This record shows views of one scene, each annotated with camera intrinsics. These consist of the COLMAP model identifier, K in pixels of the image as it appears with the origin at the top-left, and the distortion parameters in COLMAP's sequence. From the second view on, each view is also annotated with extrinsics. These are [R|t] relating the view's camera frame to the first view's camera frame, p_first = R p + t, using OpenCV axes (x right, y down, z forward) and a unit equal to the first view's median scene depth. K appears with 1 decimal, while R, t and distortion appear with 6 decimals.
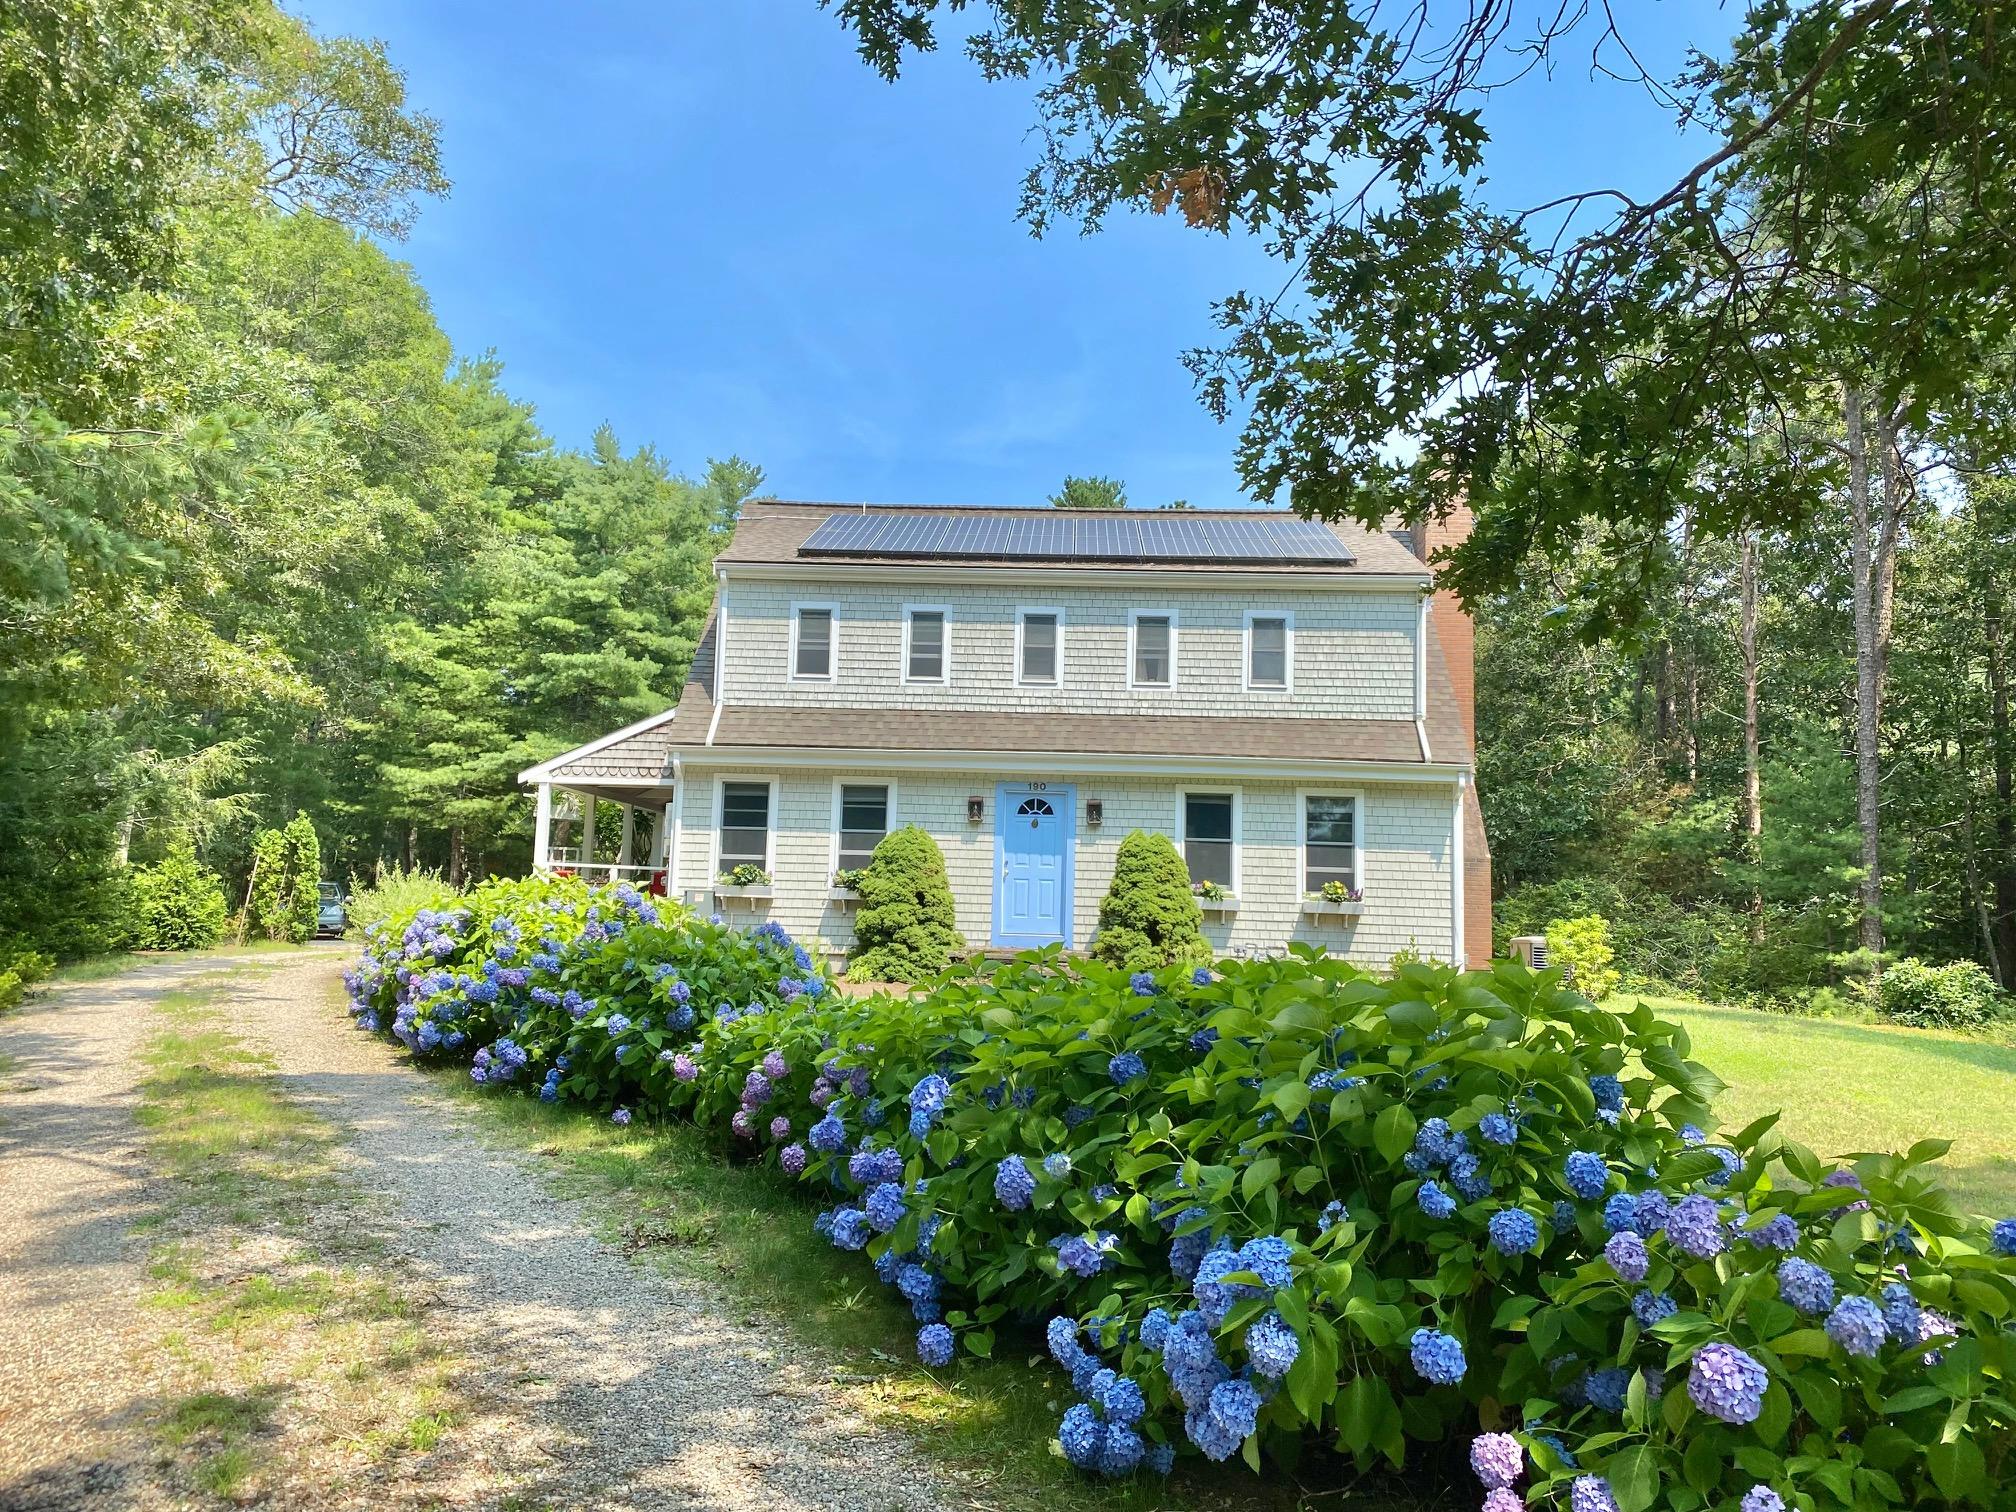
lens RADIAL K [[1549.2, 0, 1009.1], [0, 1549.2, 736.5], [0, 0, 1]] dist [0.055055, -0.047023]
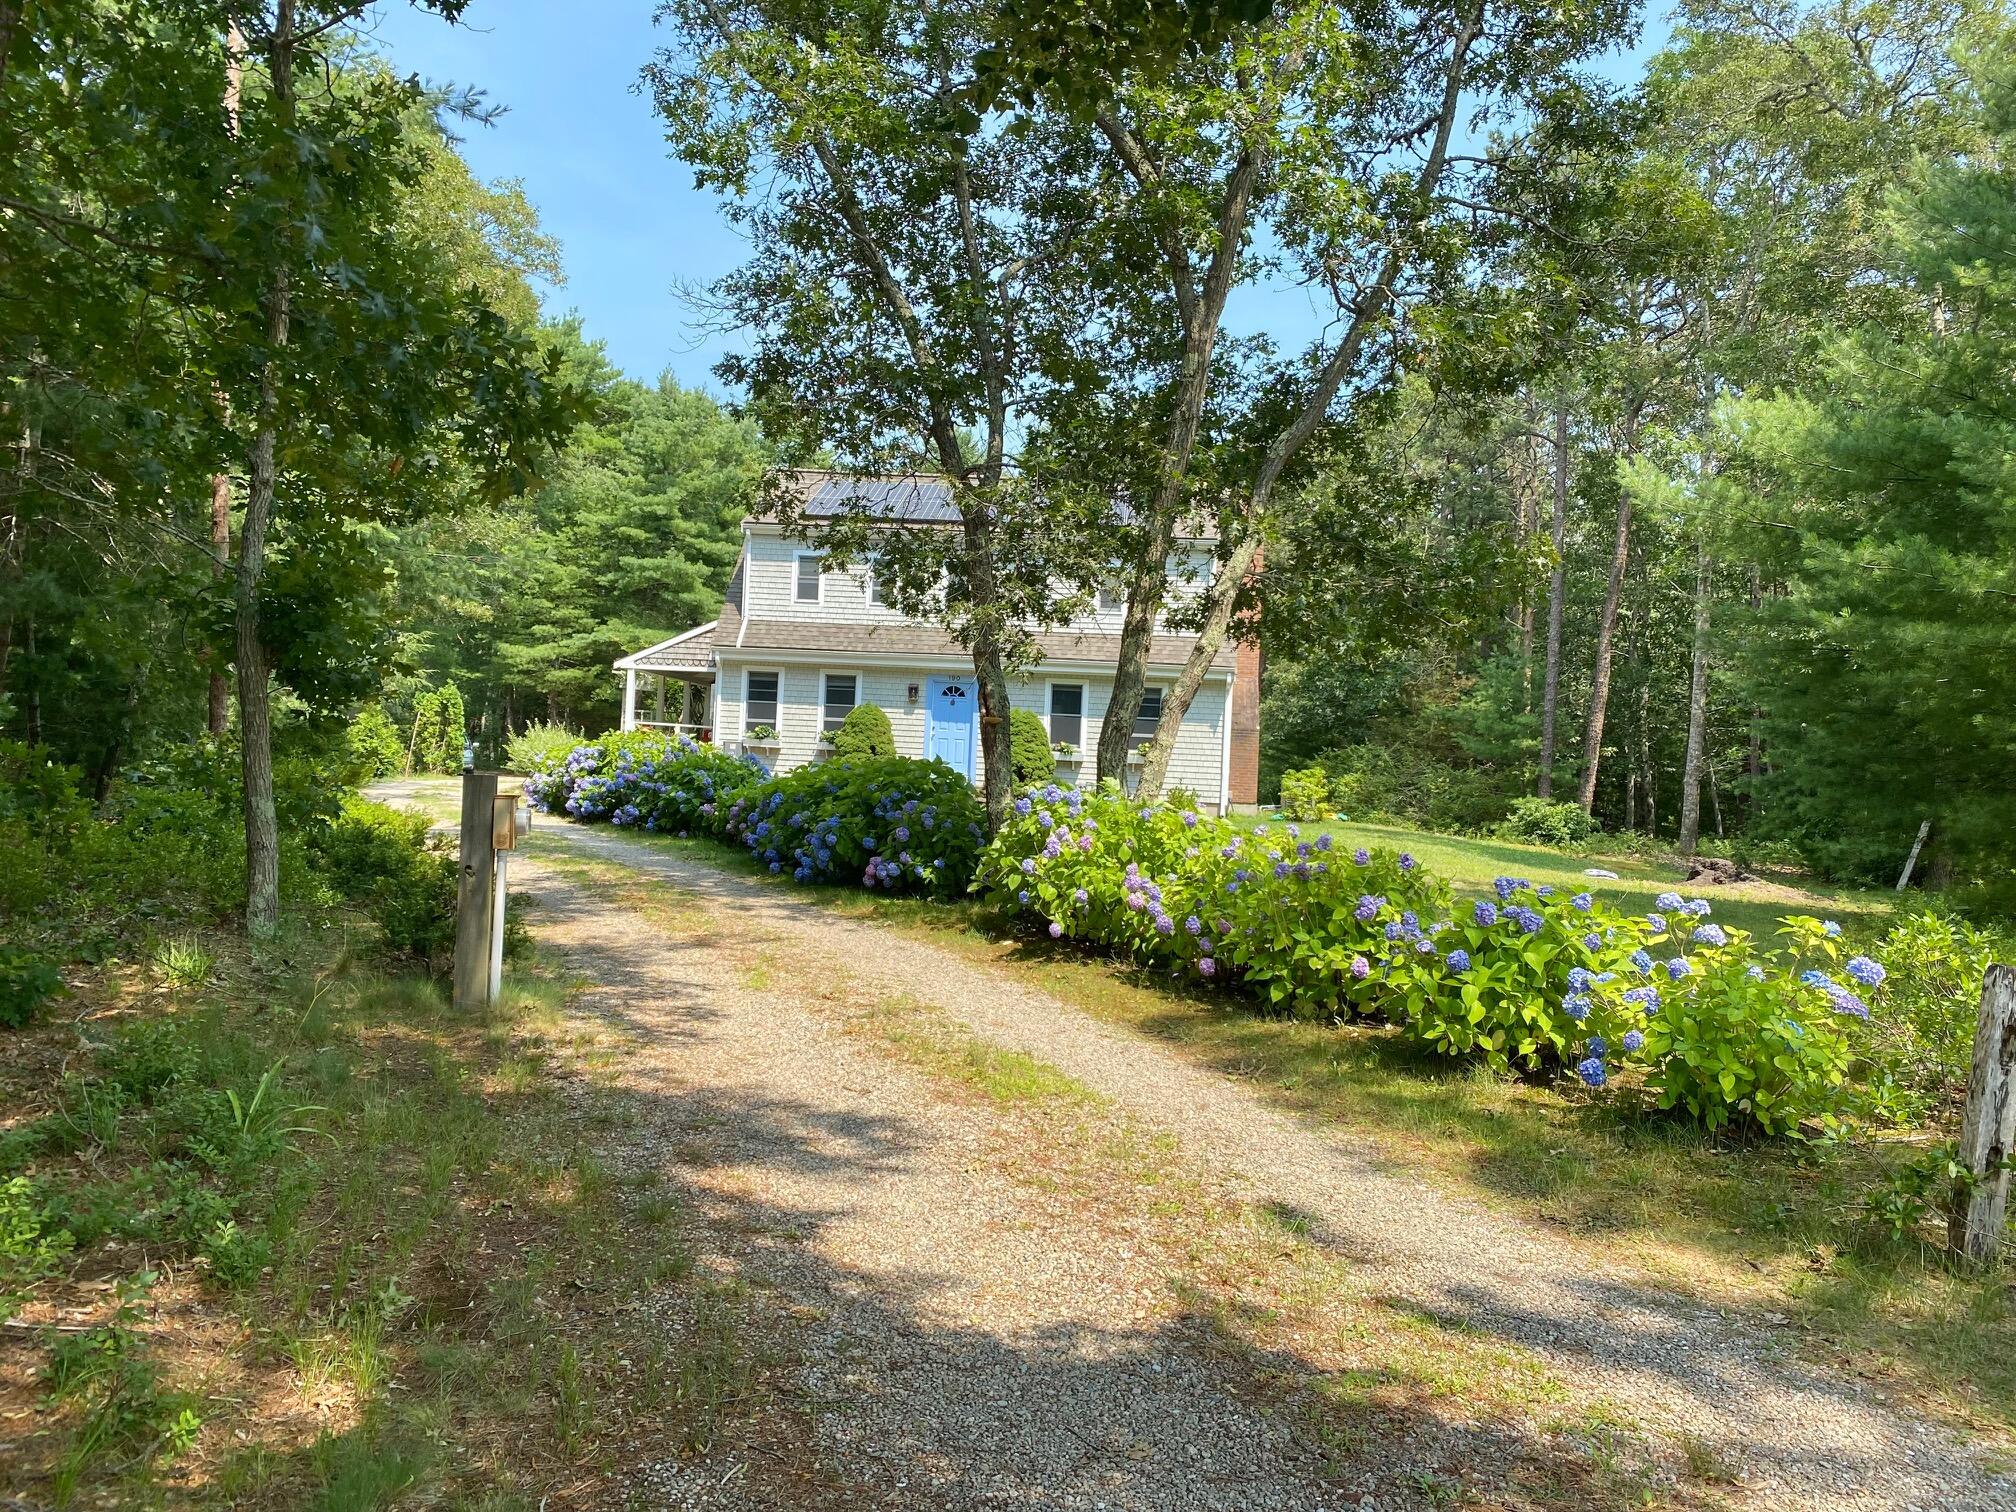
lens RADIAL K [[1549.2, 0, 1010.7], [0, 1549.2, 769.3], [0, 0, 1]] dist [0.055055, -0.047023]
pose [[0.999184, 0.018626, -0.035833, 0.112599], [-0.014641, 0.993997, 0.108425, -0.038177], [0.037637, -0.107812, 0.993459, -0.445856]]
